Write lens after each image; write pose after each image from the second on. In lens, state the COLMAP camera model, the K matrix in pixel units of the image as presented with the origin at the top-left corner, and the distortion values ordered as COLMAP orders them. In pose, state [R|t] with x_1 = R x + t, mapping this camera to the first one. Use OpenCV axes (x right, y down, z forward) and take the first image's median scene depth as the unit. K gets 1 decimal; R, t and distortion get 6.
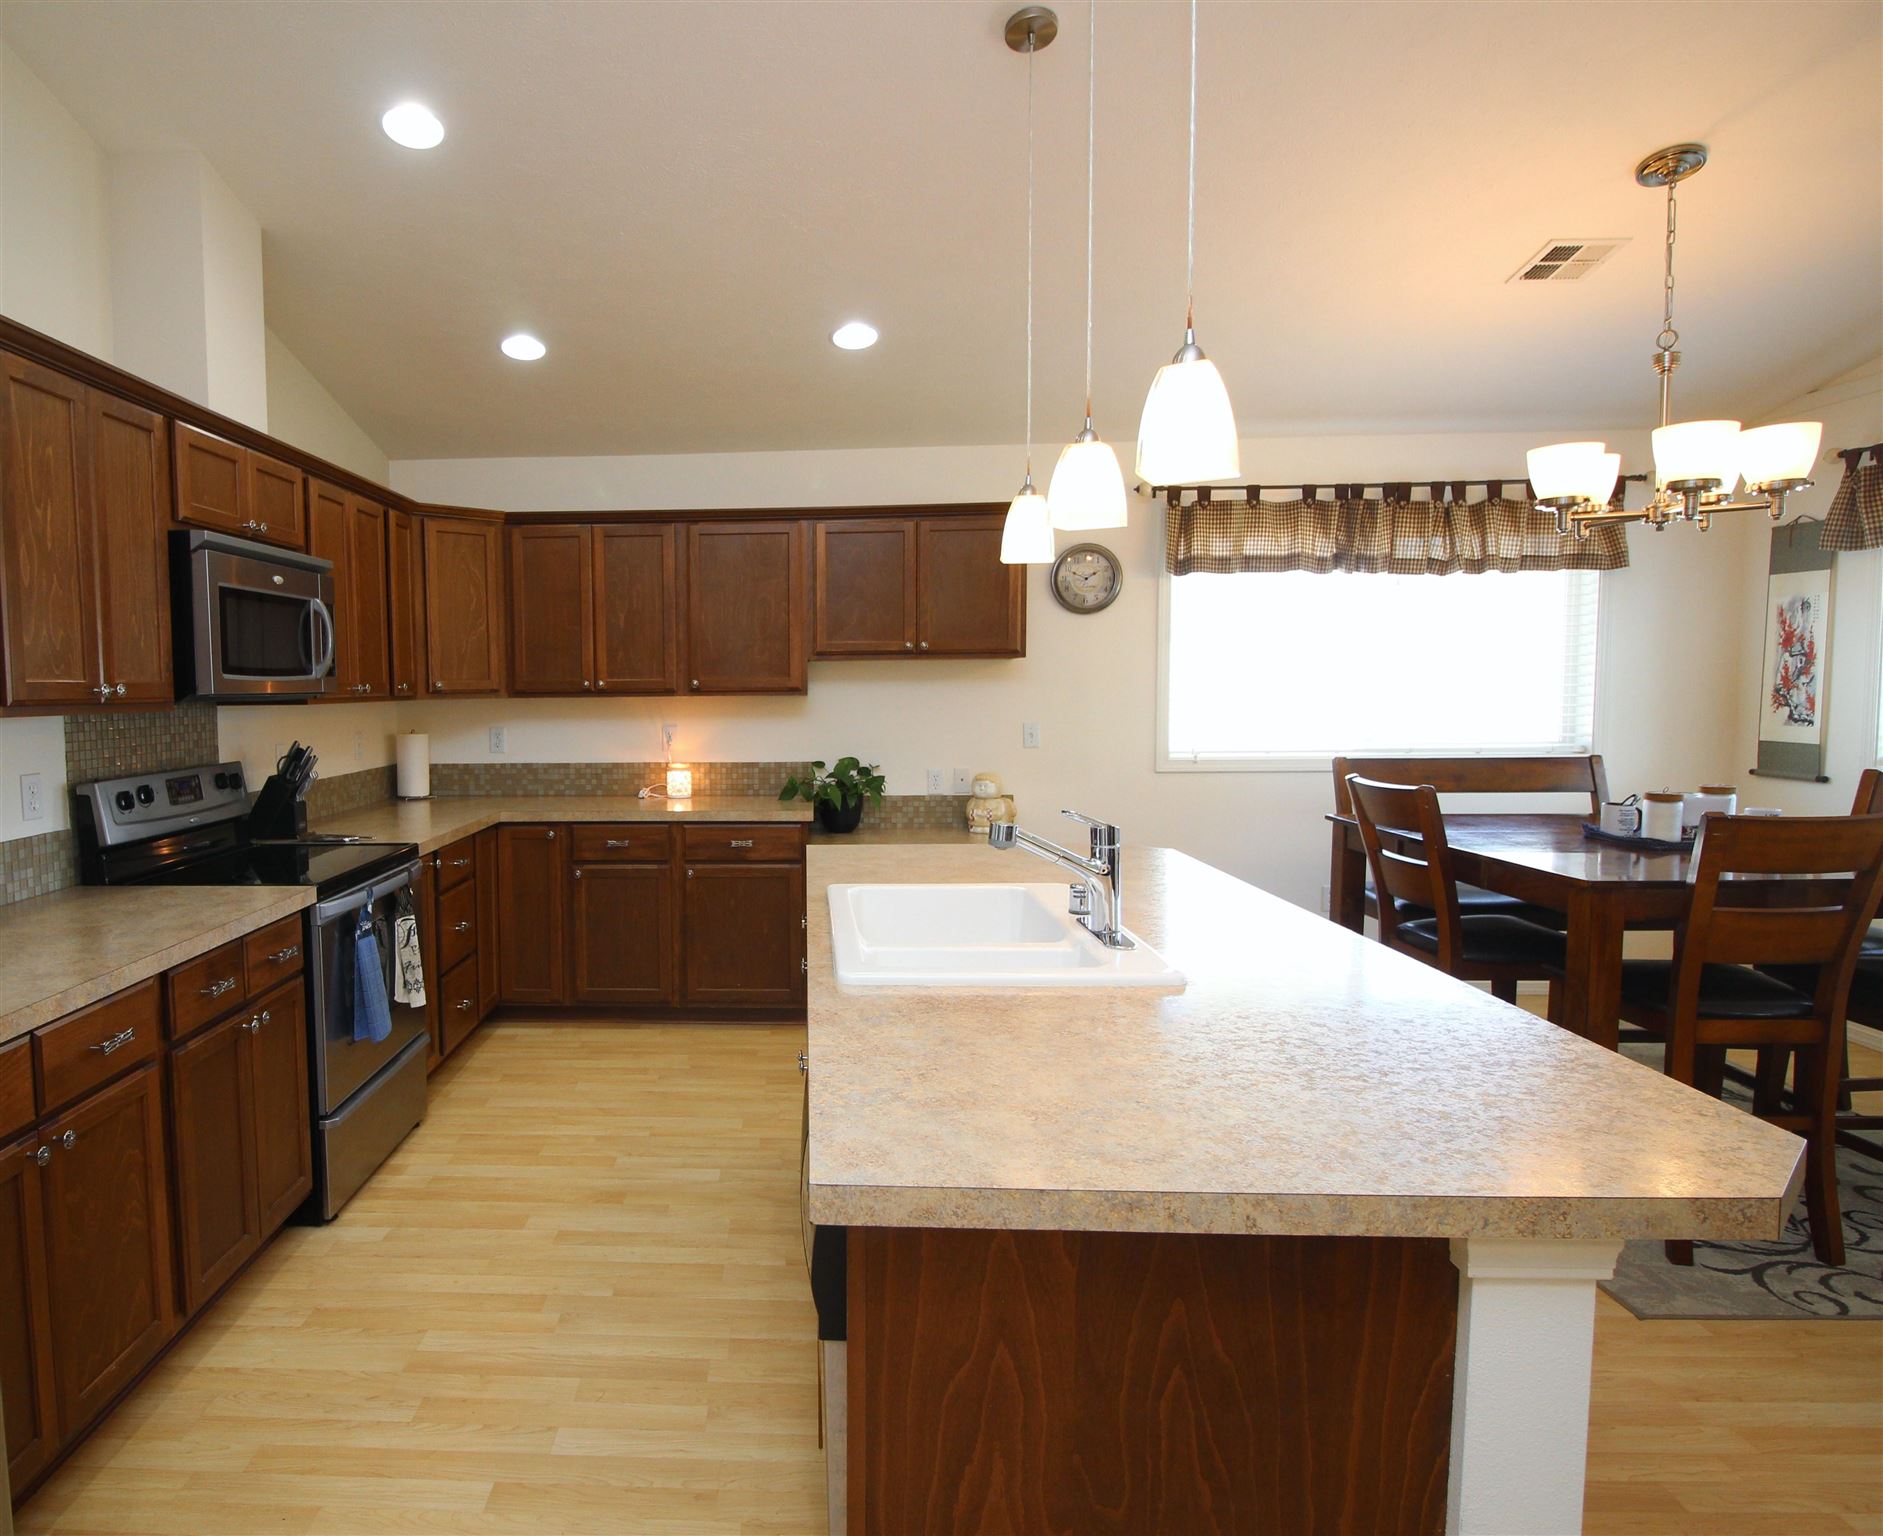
lens RADIAL K [[1139.4, 0, 741.2], [0, 1139.4, 769.5], [0, 0, 1]] dist [0.001083, -0.011694]
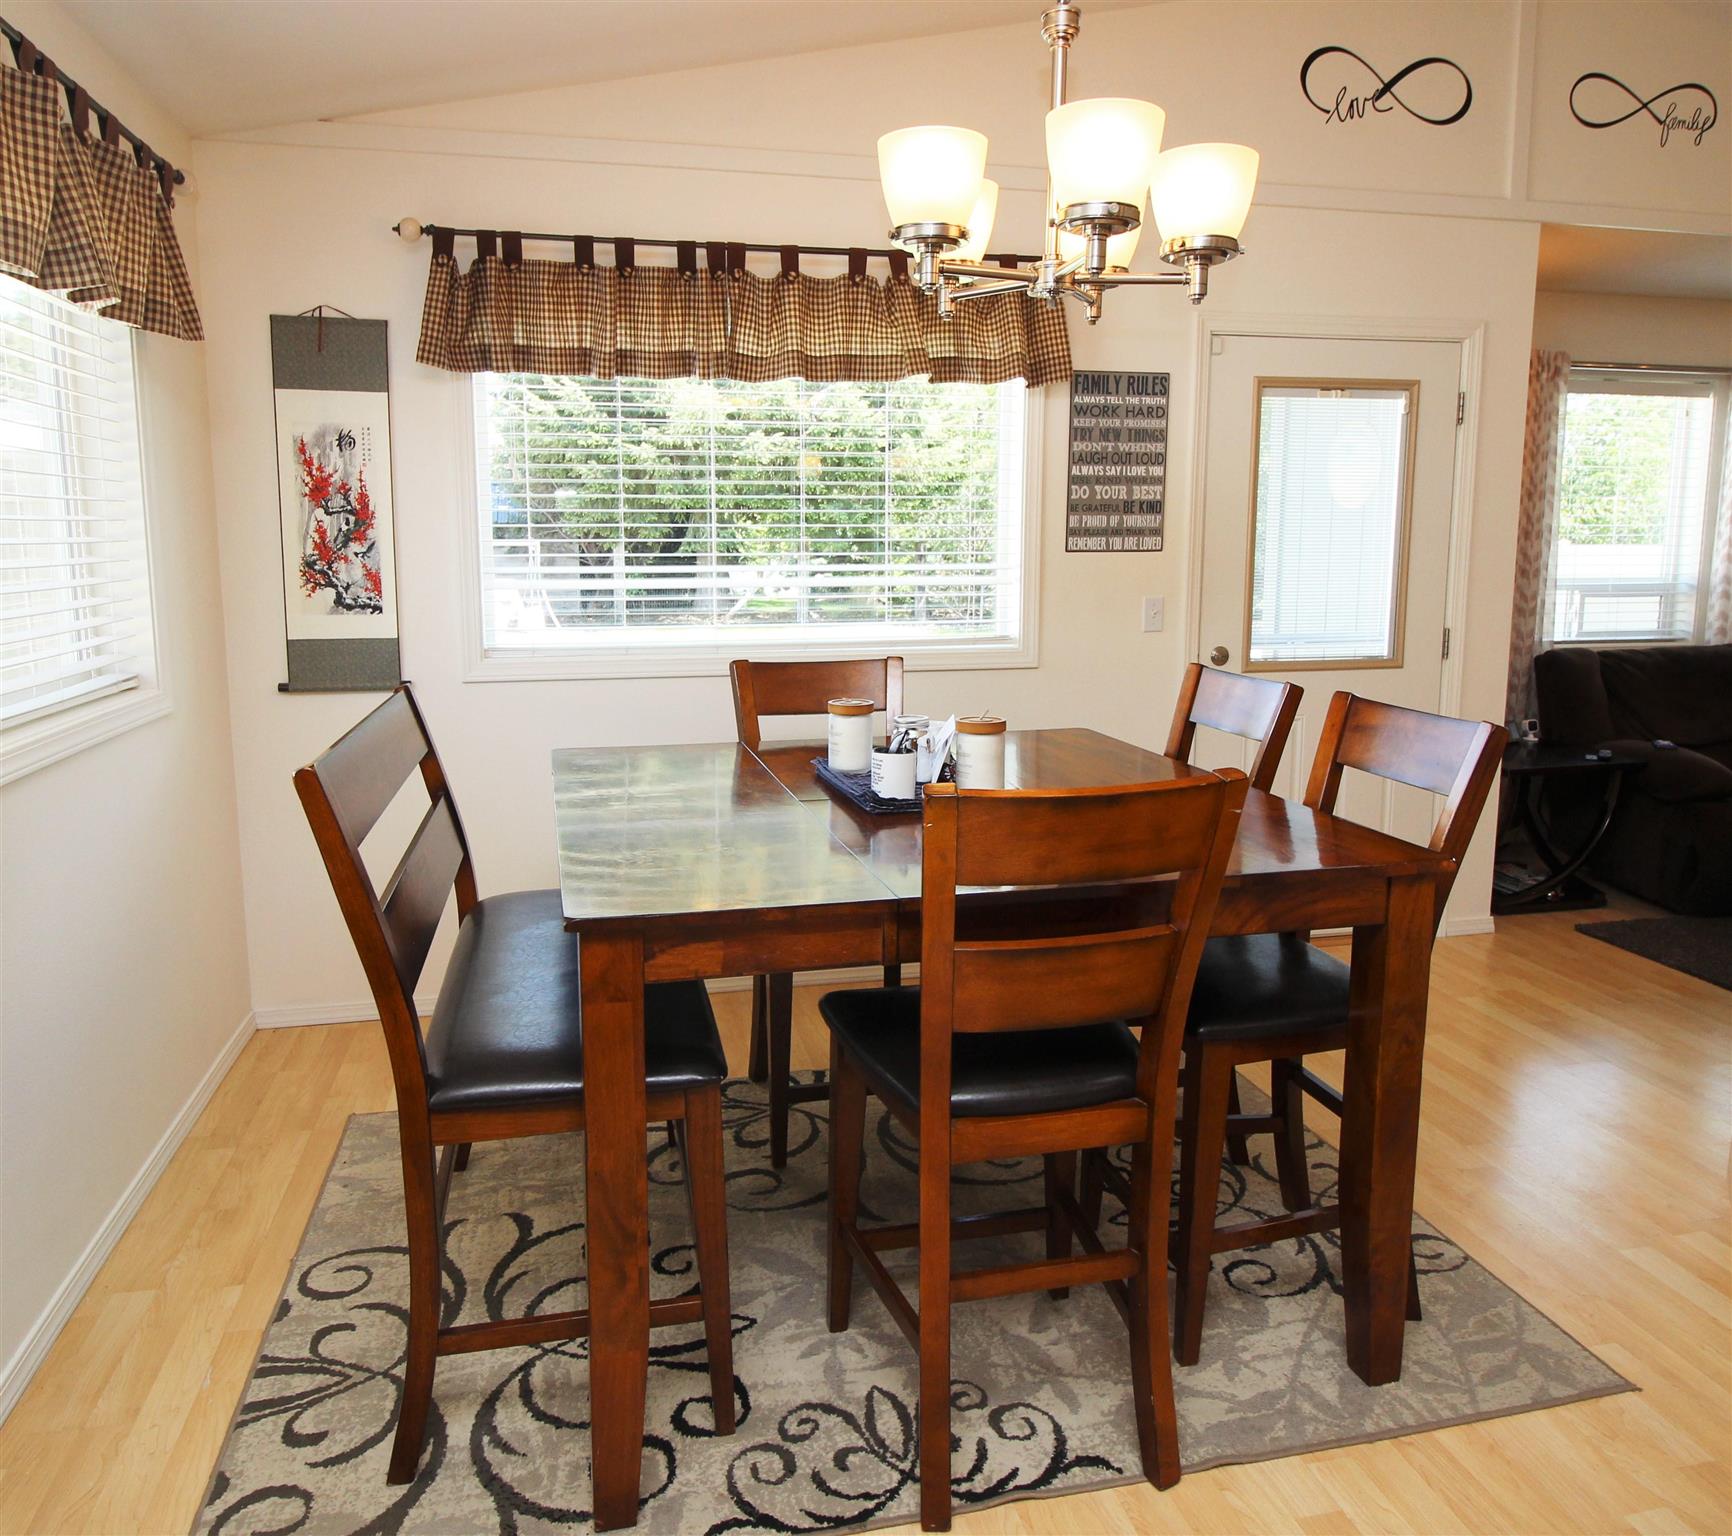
lens RADIAL K [[1236.6, 0, 856.5], [0, 1236.6, 708.3], [0, 0, 1]] dist [0.010209, -0.018871]
pose [[-0.274353, -0.120038, 0.954108, 0.108691], [0.076758, 0.986279, 0.146157, -0.069416], [-0.958561, 0.113334, -0.261375, 0.907889]]
